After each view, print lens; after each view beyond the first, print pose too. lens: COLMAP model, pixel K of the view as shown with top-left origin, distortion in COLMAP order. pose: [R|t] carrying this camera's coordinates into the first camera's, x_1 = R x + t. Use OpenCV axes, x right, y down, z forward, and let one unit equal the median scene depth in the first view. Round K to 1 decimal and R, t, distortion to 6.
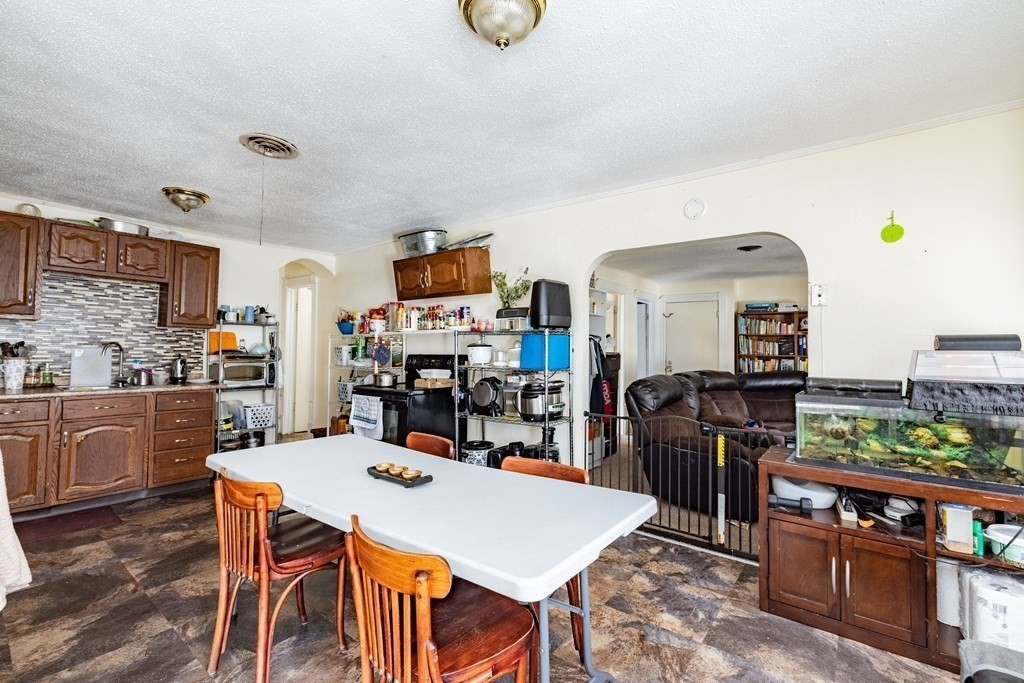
lens RADIAL K [[445.8, 0, 512.8], [0, 445.8, 336.9], [0, 0, 1]] dist [-0.000593, -0.000606]
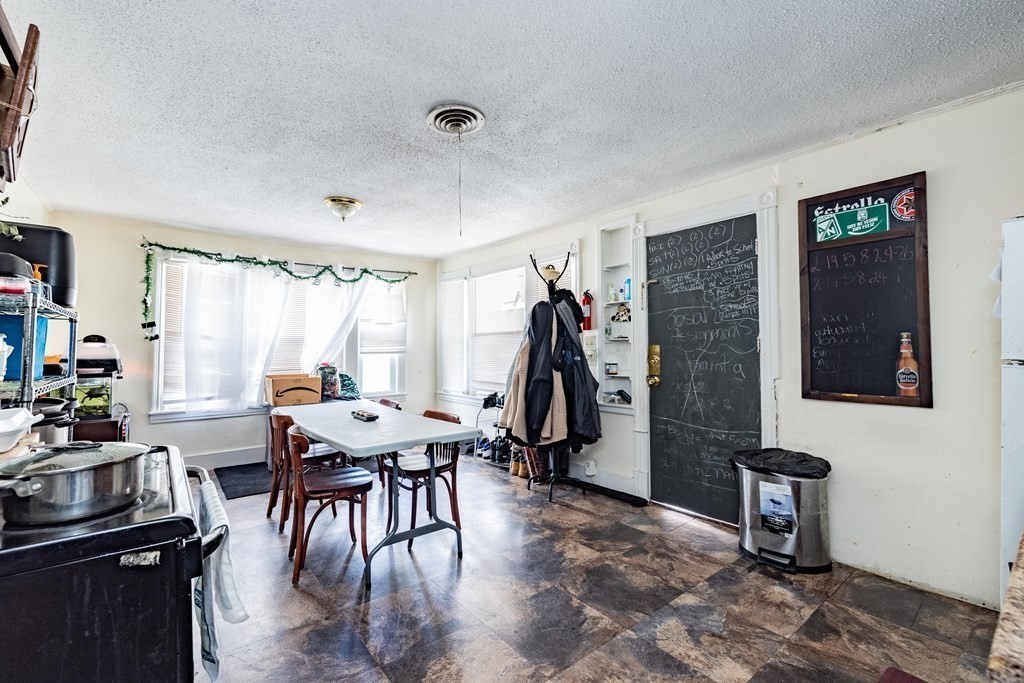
lens RADIAL K [[442.9, 0, 512.3], [0, 442.9, 335.6], [0, 0, 1]] dist [-0.002212, -0.000337]
pose [[-0.973974, -0.005560, 0.226590, -0.552146], [-0.017273, 0.998613, -0.049742, 0.031006], [-0.225999, -0.052362, -0.972719, 1.166970]]
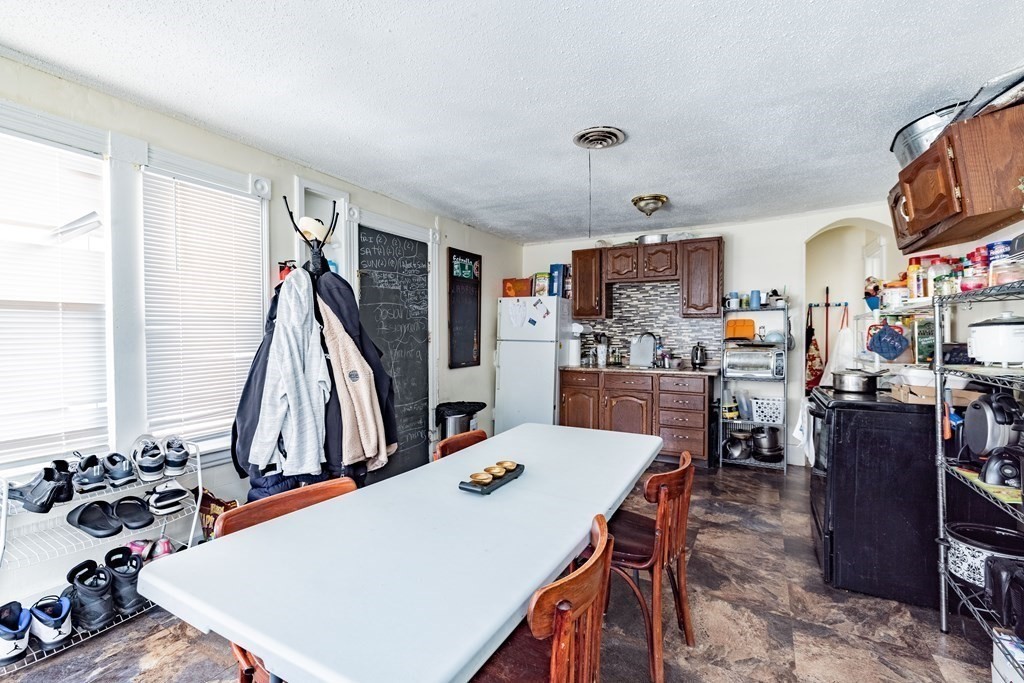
lens RADIAL K [[442.4, 0, 514.5], [0, 442.4, 343.7], [0, 0, 1]] dist [0.002351, -0.000667]
pose [[0.155388, 0.005383, -0.987839, 0.274645], [0.035461, 0.999310, 0.011023, 0.016147], [0.987217, -0.036743, 0.155090, 0.407682]]
